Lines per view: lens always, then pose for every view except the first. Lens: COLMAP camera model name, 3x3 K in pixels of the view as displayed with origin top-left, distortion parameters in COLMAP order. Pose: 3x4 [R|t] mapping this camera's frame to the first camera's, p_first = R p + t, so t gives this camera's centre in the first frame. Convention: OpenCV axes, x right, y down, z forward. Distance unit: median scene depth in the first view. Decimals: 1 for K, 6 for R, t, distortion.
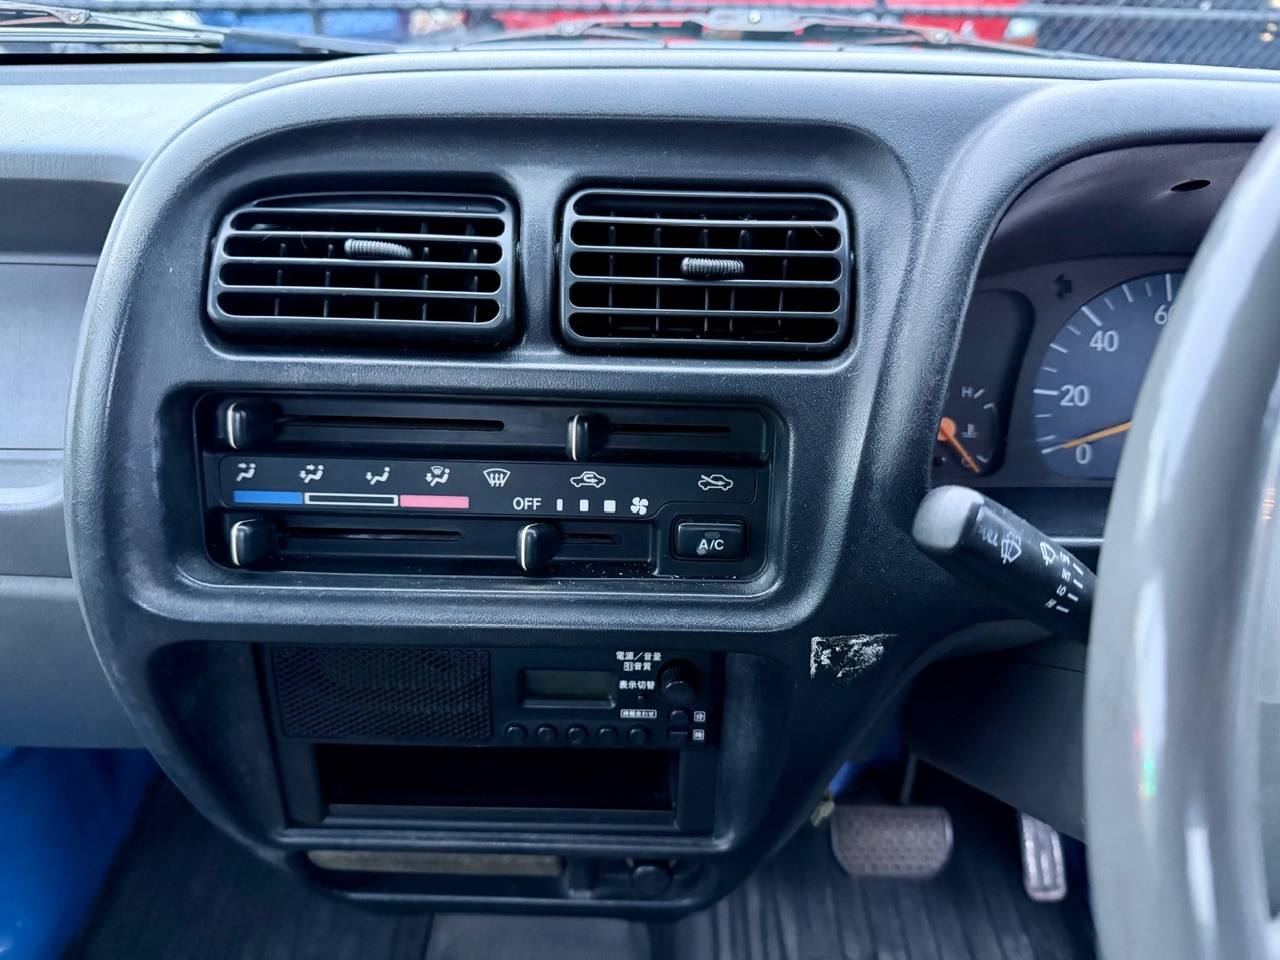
lens RADIAL K [[912.1, 0, 650.9], [0, 912.1, 483.6], [0, 0, 1]] dist [0.028722, -0.040126]
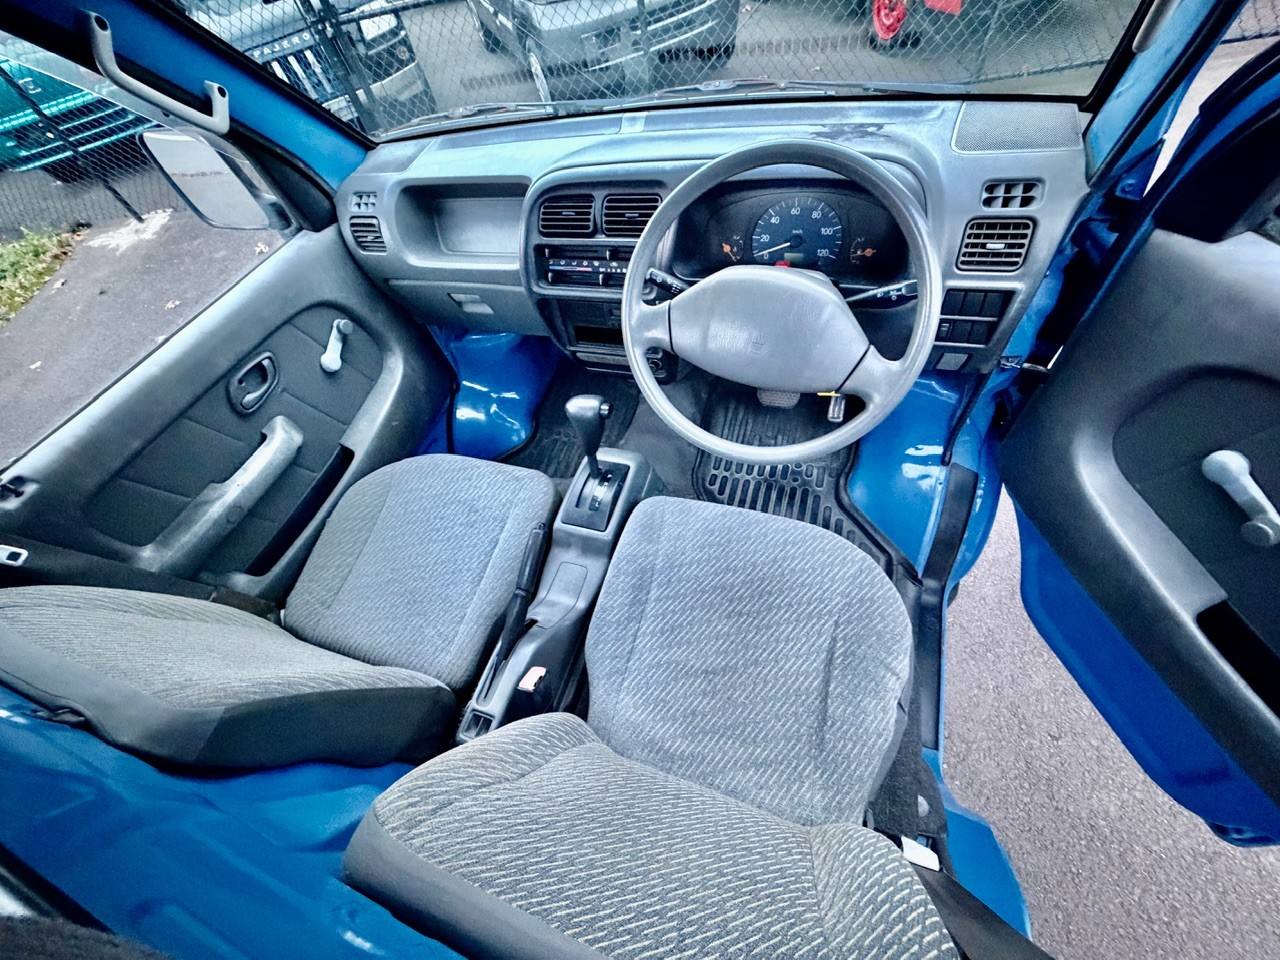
lens RADIAL K [[508.5, 0, 640.0], [0, 508.5, 478.4], [0, 0, 1]] dist [-0.002361, -0.000206]
pose [[0.926690, 0.153696, -0.342964, 1.111643], [-0.001788, 0.914348, 0.404926, -0.056276], [0.375824, -0.374627, 0.847591, -1.564272]]
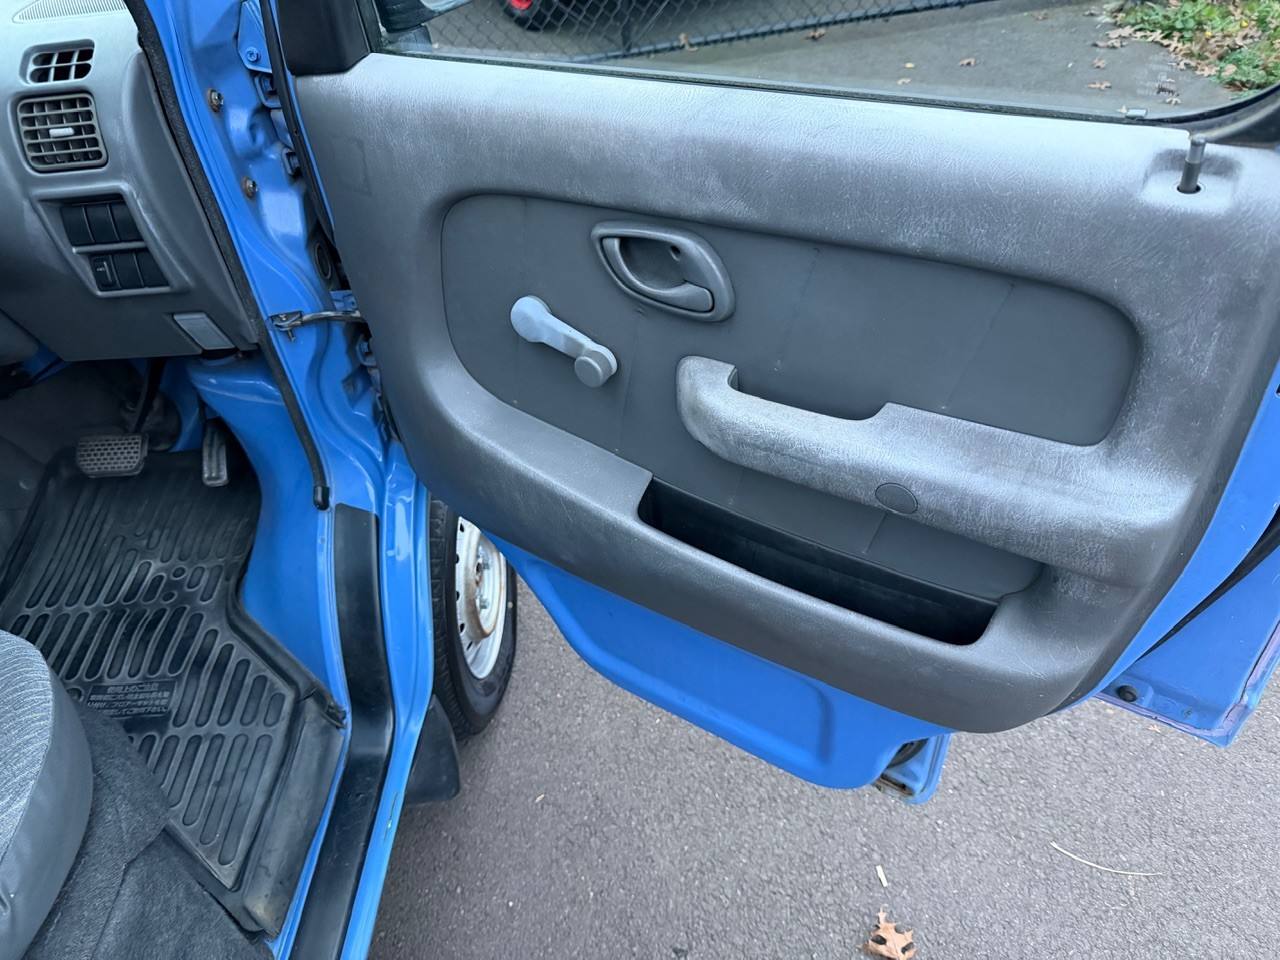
lens RADIAL K [[912.1, 0, 638.1], [0, 912.1, 496.6], [0, 0, 1]] dist [0.028722, -0.040126]
pose [[0.992791, -0.072406, -0.095515, 3.418215], [0.088507, 0.980248, 0.176865, 0.614366], [0.080823, -0.184044, 0.979590, -1.456788]]
